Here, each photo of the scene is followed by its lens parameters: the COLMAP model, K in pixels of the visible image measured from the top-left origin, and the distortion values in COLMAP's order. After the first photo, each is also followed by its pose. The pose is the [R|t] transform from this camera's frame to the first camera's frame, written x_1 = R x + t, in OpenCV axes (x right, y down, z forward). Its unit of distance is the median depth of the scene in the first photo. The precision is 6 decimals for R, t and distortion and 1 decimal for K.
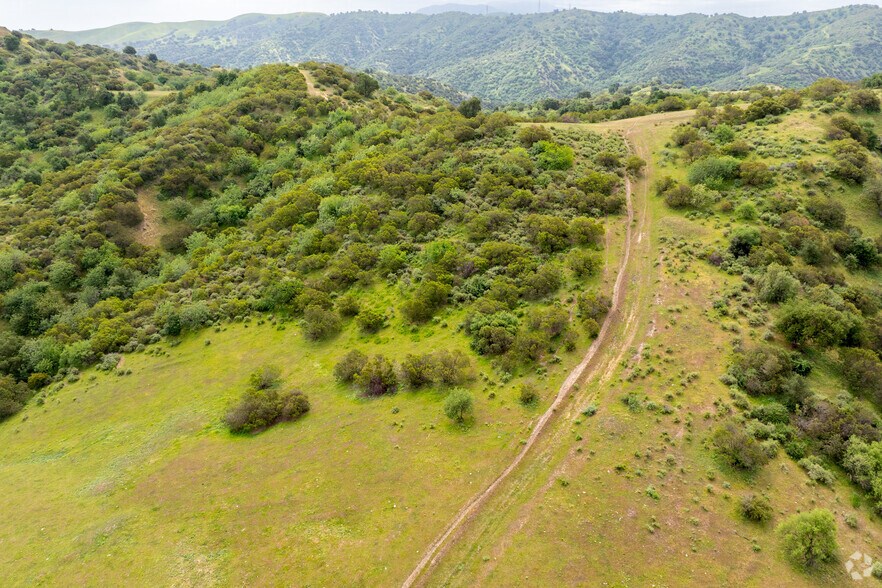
lens RADIAL K [[722.8, 0, 440.9], [0, 722.8, 298.2], [0, 0, 1]] dist [-0.051503, 0.038048]
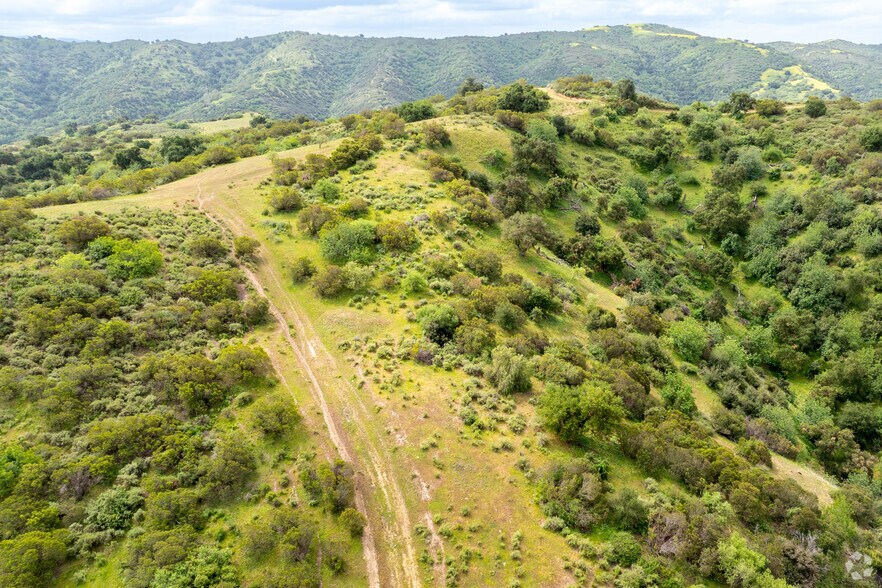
lens RADIAL K [[726.0, 0, 487.6], [0, 726.0, 278.9], [0, 0, 1]] dist [-0.036970, 0.057465]
pose [[0.709501, -0.220596, 0.669288, -0.067473], [0.258036, 0.965107, 0.044558, -0.112479], [-0.655764, 0.141086, 0.741666, 0.241378]]
